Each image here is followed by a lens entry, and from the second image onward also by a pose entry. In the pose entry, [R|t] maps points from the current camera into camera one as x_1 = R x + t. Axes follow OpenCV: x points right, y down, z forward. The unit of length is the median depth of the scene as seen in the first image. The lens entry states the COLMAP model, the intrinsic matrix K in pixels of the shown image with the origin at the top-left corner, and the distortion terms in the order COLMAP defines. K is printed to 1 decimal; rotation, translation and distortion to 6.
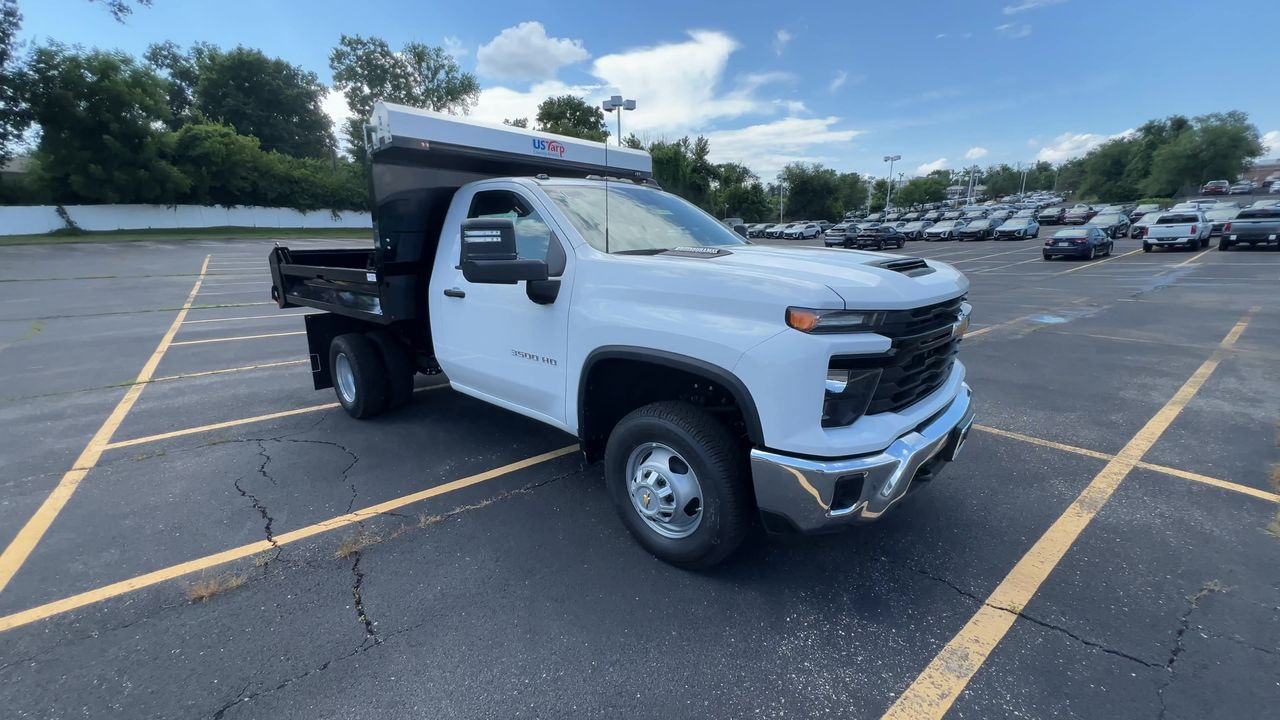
lens RADIAL K [[505.4, 0, 632.0], [0, 505.4, 356.4], [0, 0, 1]] dist [-0.002752, 0.000029]
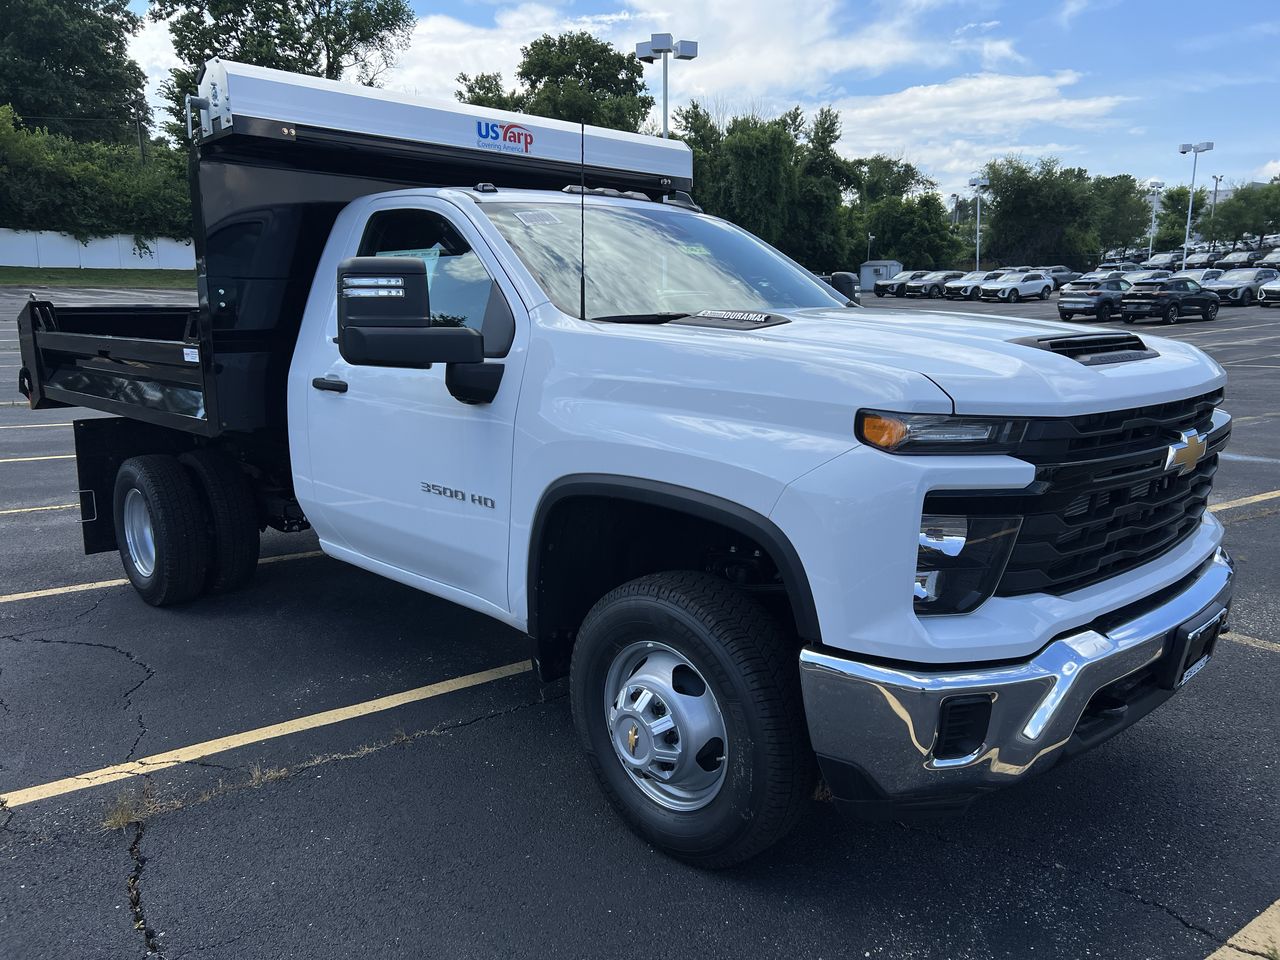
lens RADIAL K [[961.1, 0, 645.1], [0, 961.1, 472.1], [0, 0, 1]] dist [0.059021, -0.066929]
pose [[0.998796, 0.019794, -0.044875, 0.045354], [-0.021994, 0.998553, -0.049082, 0.016419], [0.043839, 0.050010, 0.997786, -0.063844]]
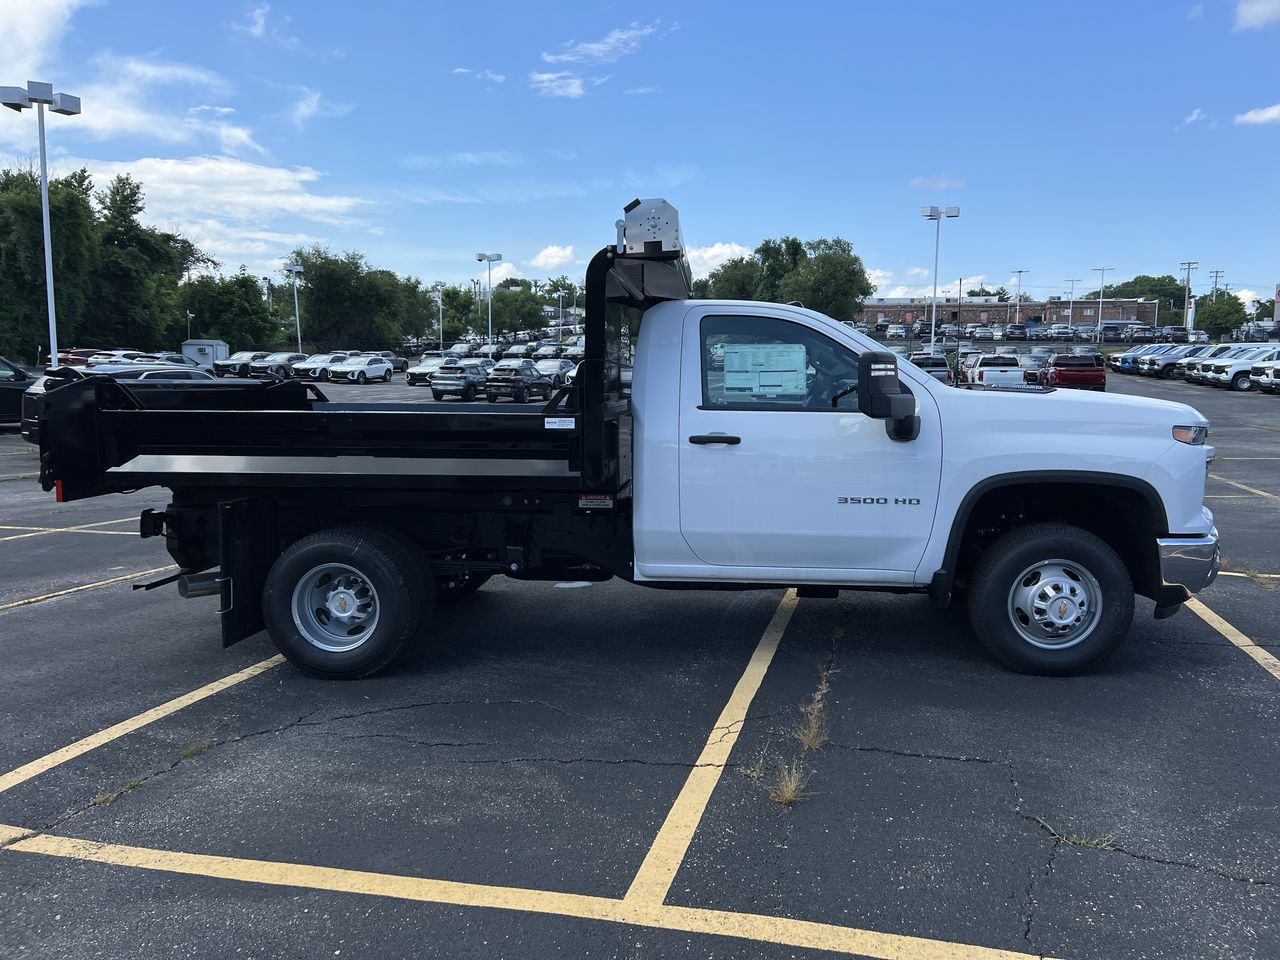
lens RADIAL K [[961.1, 0, 645.1], [0, 961.1, 472.1], [0, 0, 1]] dist [0.059021, -0.066929]
pose [[0.791085, -0.040821, 0.610343, -1.015081], [0.123629, 0.987850, -0.094170, 0.039968], [-0.599083, 0.149952, 0.786520, -0.077476]]
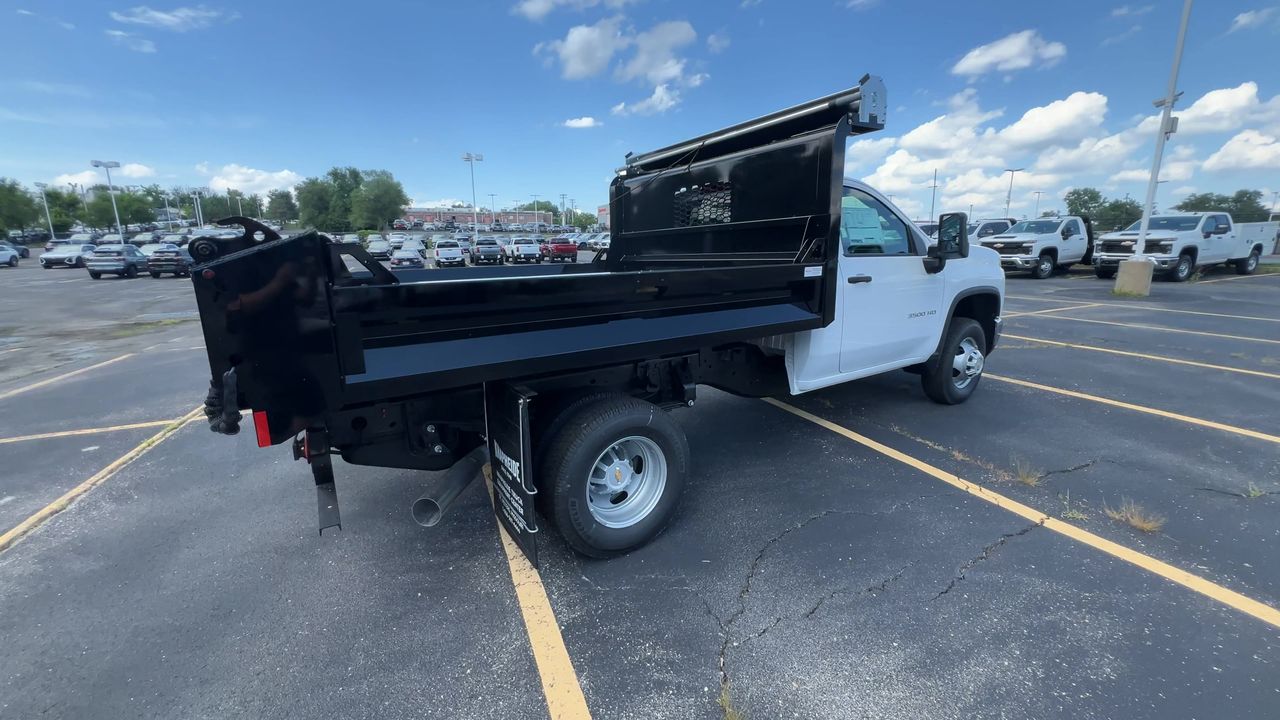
lens RADIAL K [[505.4, 0, 632.0], [0, 505.4, 356.4], [0, 0, 1]] dist [-0.002752, 0.000029]
pose [[0.259417, -0.189228, 0.947046, -1.119121], [0.236122, 0.963284, 0.127794, -0.162156], [-0.936456, 0.190466, 0.294573, 0.873918]]
